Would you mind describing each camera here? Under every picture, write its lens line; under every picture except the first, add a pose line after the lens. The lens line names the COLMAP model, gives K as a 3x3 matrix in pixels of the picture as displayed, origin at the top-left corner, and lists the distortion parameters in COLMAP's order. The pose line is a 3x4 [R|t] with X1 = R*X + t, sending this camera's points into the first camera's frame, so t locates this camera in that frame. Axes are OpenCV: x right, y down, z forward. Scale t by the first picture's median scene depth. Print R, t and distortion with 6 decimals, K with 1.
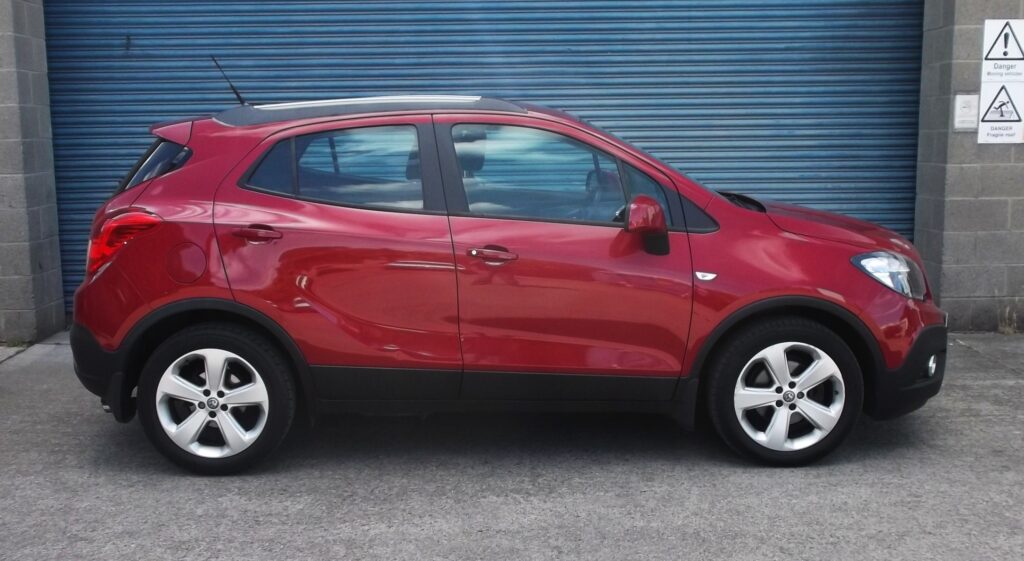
lens RADIAL K [[1172.7, 0, 504.3], [0, 1172.7, 281.4], [0, 0, 1]] dist [-0.002144, 0.000000]
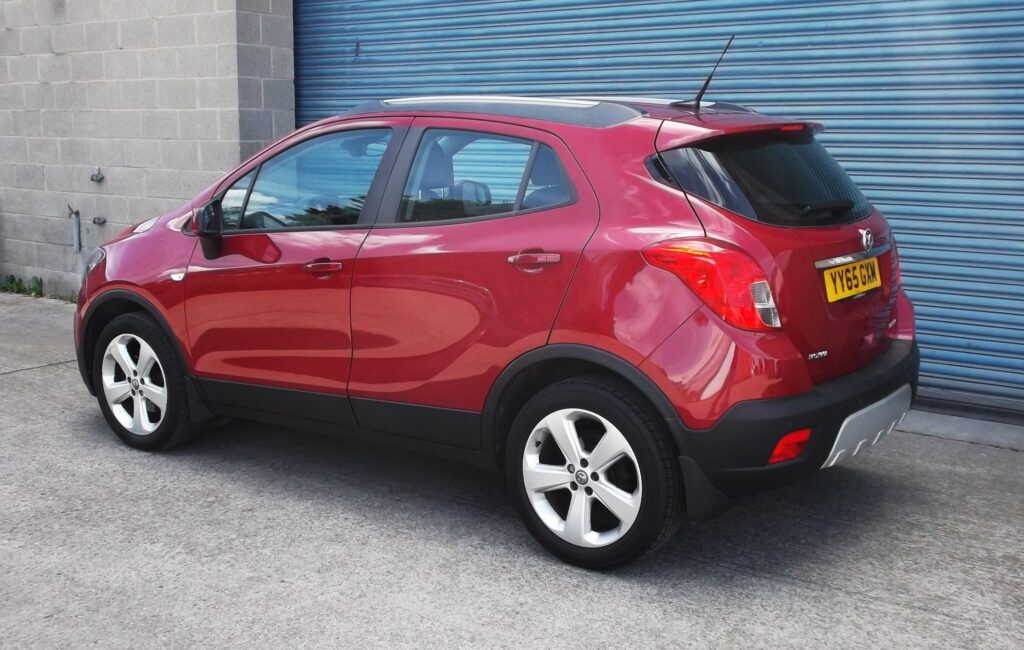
lens RADIAL K [[1163.4, 0, 489.0], [0, 1163.4, 322.6], [0, 0, 1]] dist [-0.003393, 0.000000]
pose [[0.786201, 0.115762, -0.607031, 0.674194], [-0.098401, 0.993216, 0.061964, -0.062925], [0.610086, 0.011016, 0.792259, 0.419343]]
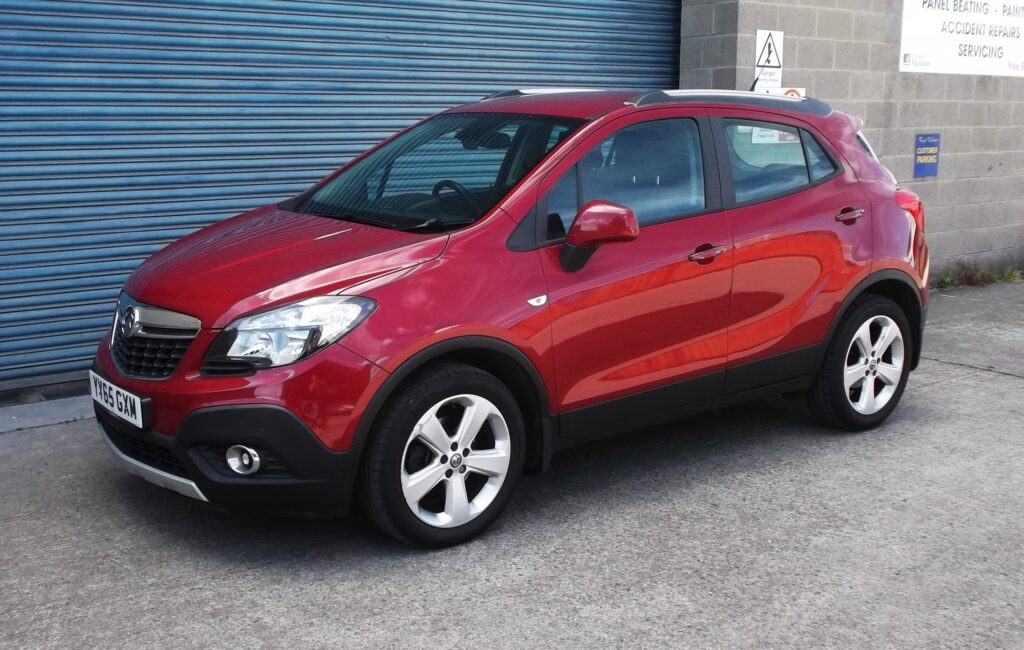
lens RADIAL K [[1163.4, 0, 505.2], [0, 1163.4, 323.3], [0, 0, 1]] dist [-0.003393, 0.000000]
pose [[0.796559, -0.095341, 0.596996, -0.675391], [0.075355, 0.995443, 0.058429, -0.046793], [-0.599847, -0.001556, 0.800114, 0.405752]]
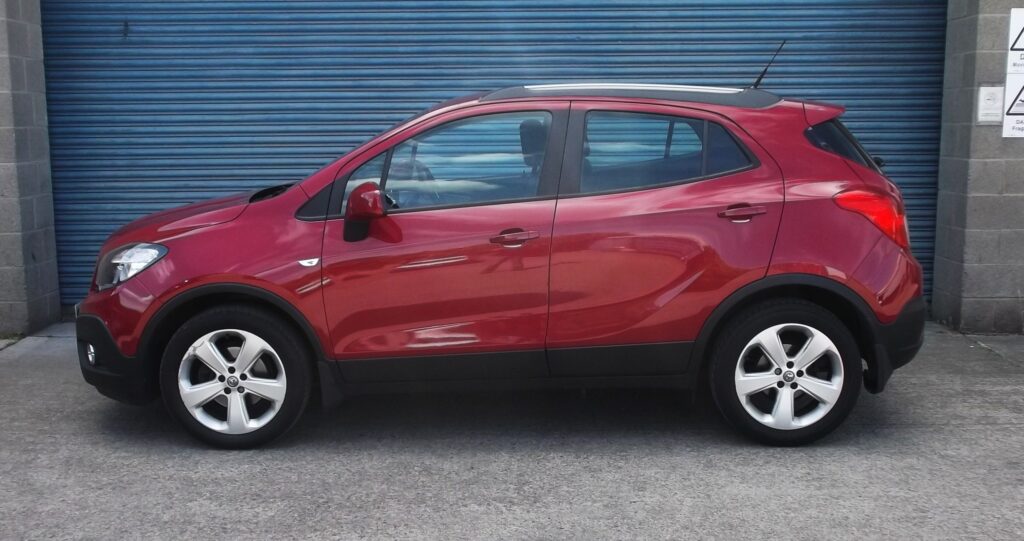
lens RADIAL K [[1174.9, 0, 508.4], [0, 1174.9, 275.7], [0, 0, 1]] dist [0.000422, 0.000000]
pose [[0.999673, 0.009060, -0.023892, 0.036940], [-0.009007, 0.999957, 0.002304, -0.004918], [0.023912, -0.002088, 0.999712, 0.045341]]
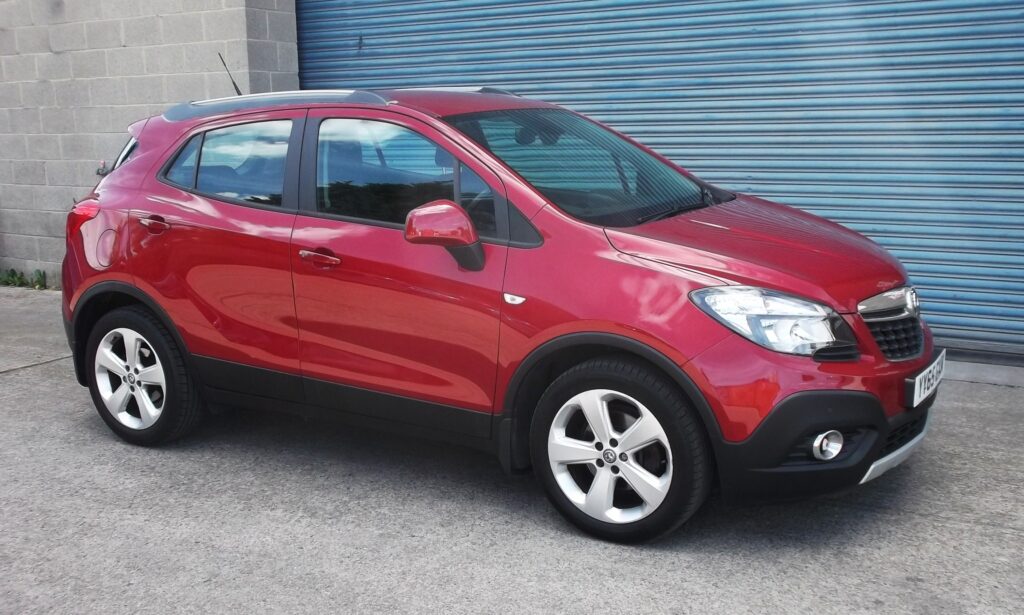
lens RADIAL K [[1102.3, 0, 509.5], [0, 1102.3, 304.4], [0, 0, 1]] dist [-0.006153, 0.000000]
pose [[0.844878, 0.084862, -0.528184, 0.577034], [-0.064047, 0.996282, 0.057621, -0.045575], [0.531110, -0.014854, 0.847172, 0.320480]]
